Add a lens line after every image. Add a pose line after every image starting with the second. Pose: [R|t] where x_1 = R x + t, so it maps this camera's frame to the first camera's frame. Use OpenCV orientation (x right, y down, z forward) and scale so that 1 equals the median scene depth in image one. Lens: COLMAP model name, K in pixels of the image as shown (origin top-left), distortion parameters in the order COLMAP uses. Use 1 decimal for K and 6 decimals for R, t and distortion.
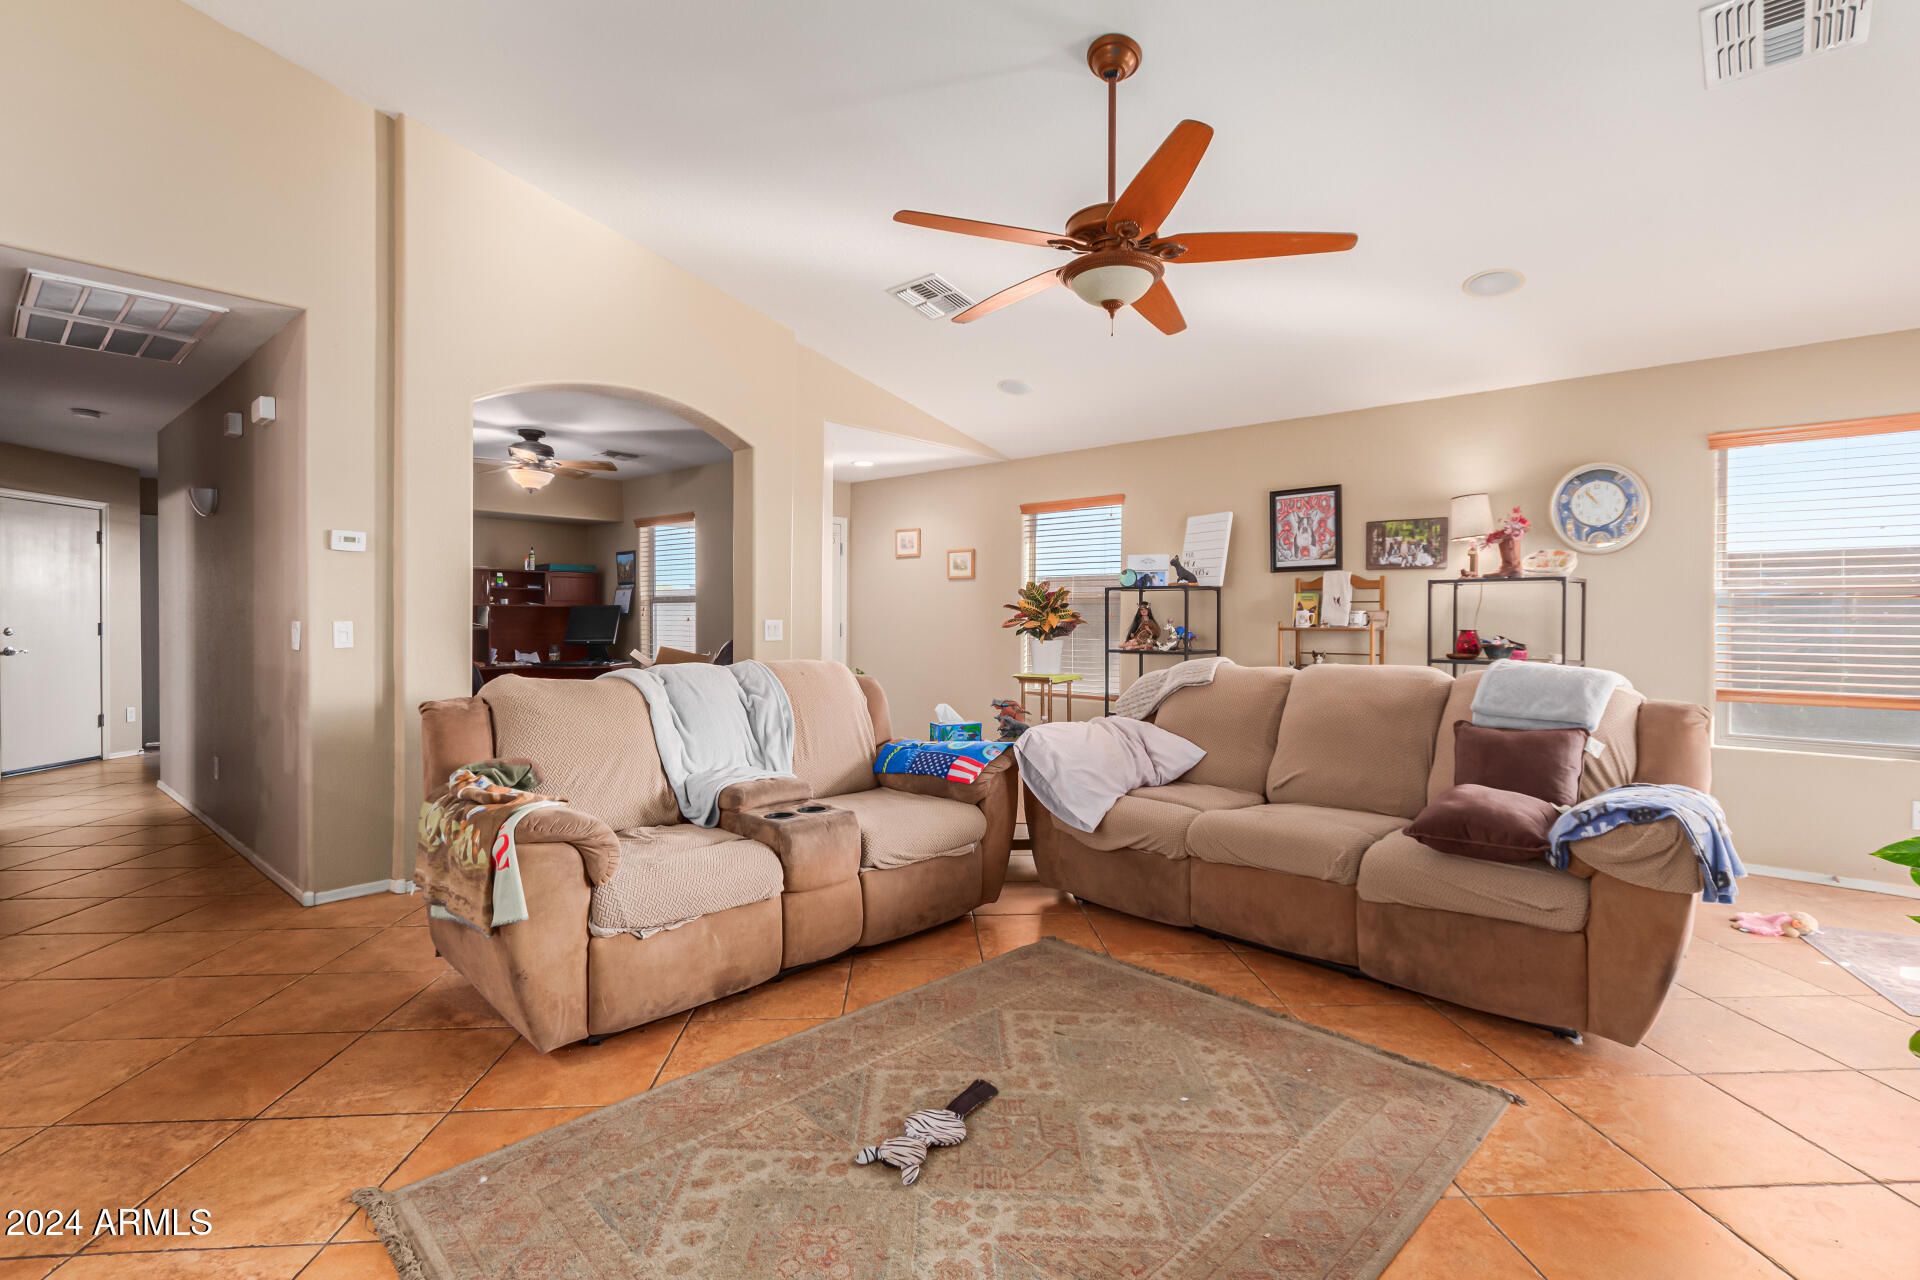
lens RADIAL K [[897.9, 0, 953.7], [0, 897.9, 629.1], [0, 0, 1]] dist [0.000885, 0.000873]
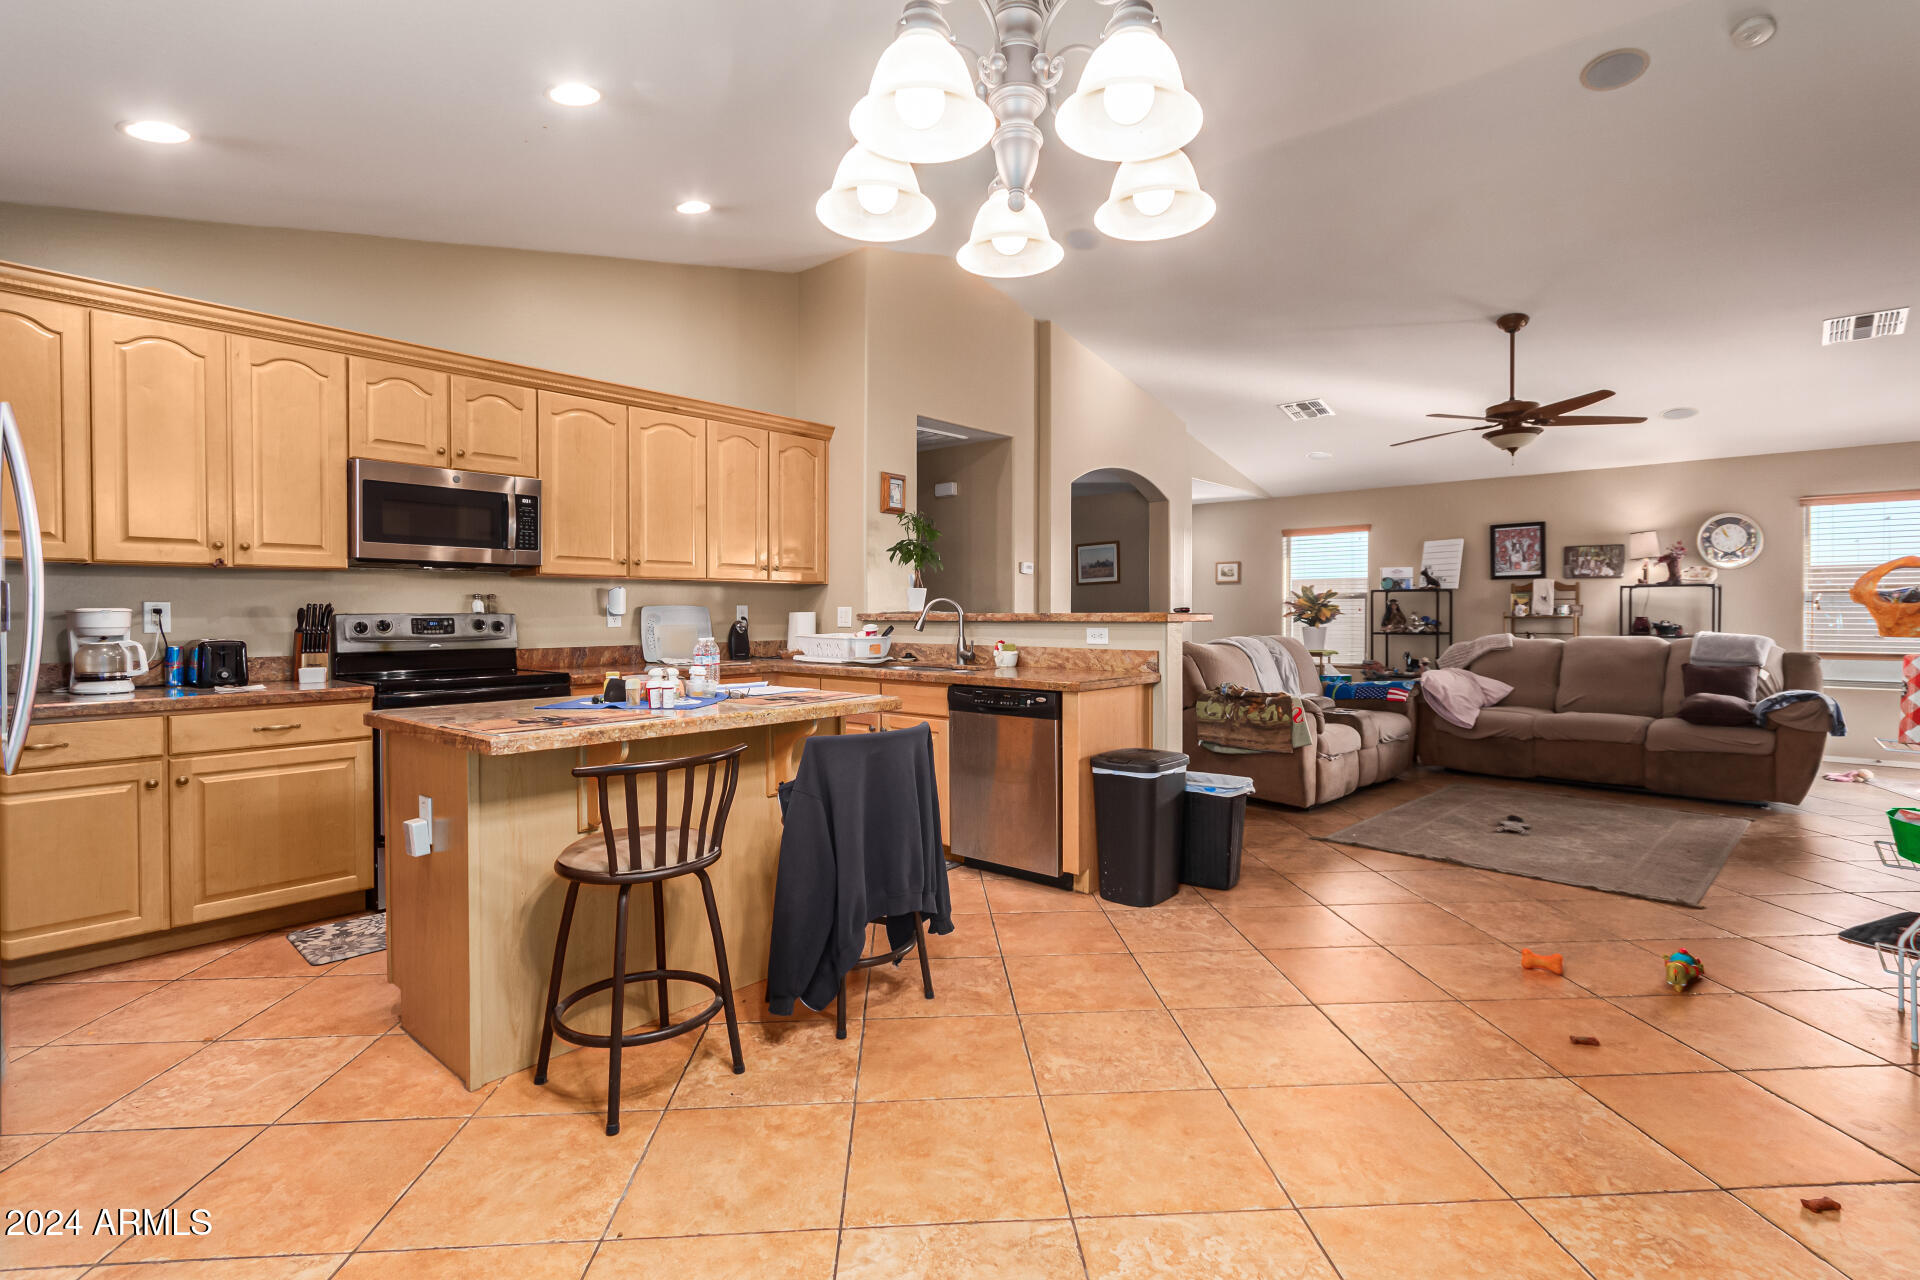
lens RADIAL K [[897.9, 0, 959.1], [0, 897.9, 624.2], [0, 0, 1]] dist [0.000885, 0.000873]
pose [[0.999986, -0.005308, -0.000027, -0.664866], [0.005308, 0.999986, -0.000030, 0.008054], [0.000027, 0.000030, 1.000000, -0.614582]]
